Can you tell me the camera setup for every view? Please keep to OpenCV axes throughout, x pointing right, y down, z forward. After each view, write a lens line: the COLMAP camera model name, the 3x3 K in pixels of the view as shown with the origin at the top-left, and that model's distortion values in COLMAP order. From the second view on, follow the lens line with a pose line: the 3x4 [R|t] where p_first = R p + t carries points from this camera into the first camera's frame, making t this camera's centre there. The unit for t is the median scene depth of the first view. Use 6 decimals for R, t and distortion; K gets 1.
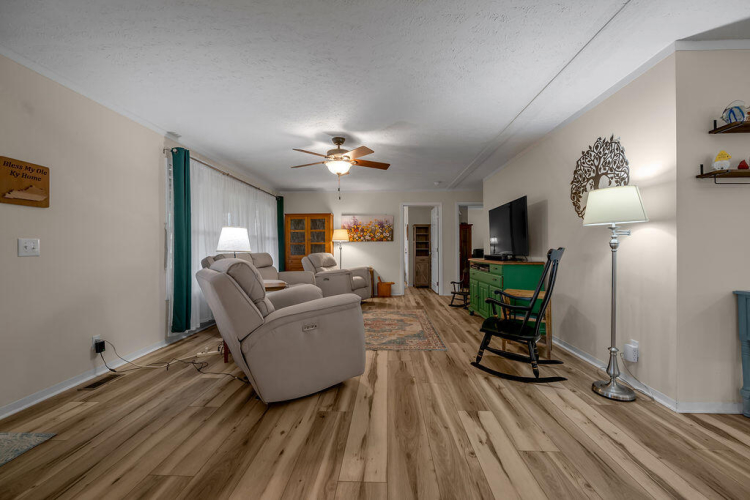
lens RADIAL K [[301.1, 0, 372.5], [0, 301.1, 250.5], [0, 0, 1]] dist [-0.007196, 0.000169]
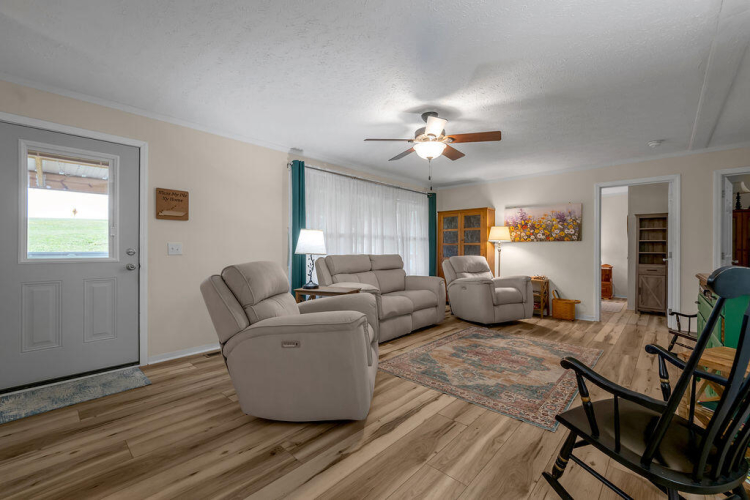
lens RADIAL K [[313.0, 0, 371.3], [0, 313.0, 251.5], [0, 0, 1]] dist [-0.002848, 0.000137]
pose [[0.759297, 0.014589, -0.650580, 0.326124], [-0.012267, 0.999892, 0.008105, -0.012482], [0.650628, 0.001827, 0.759394, 0.277396]]
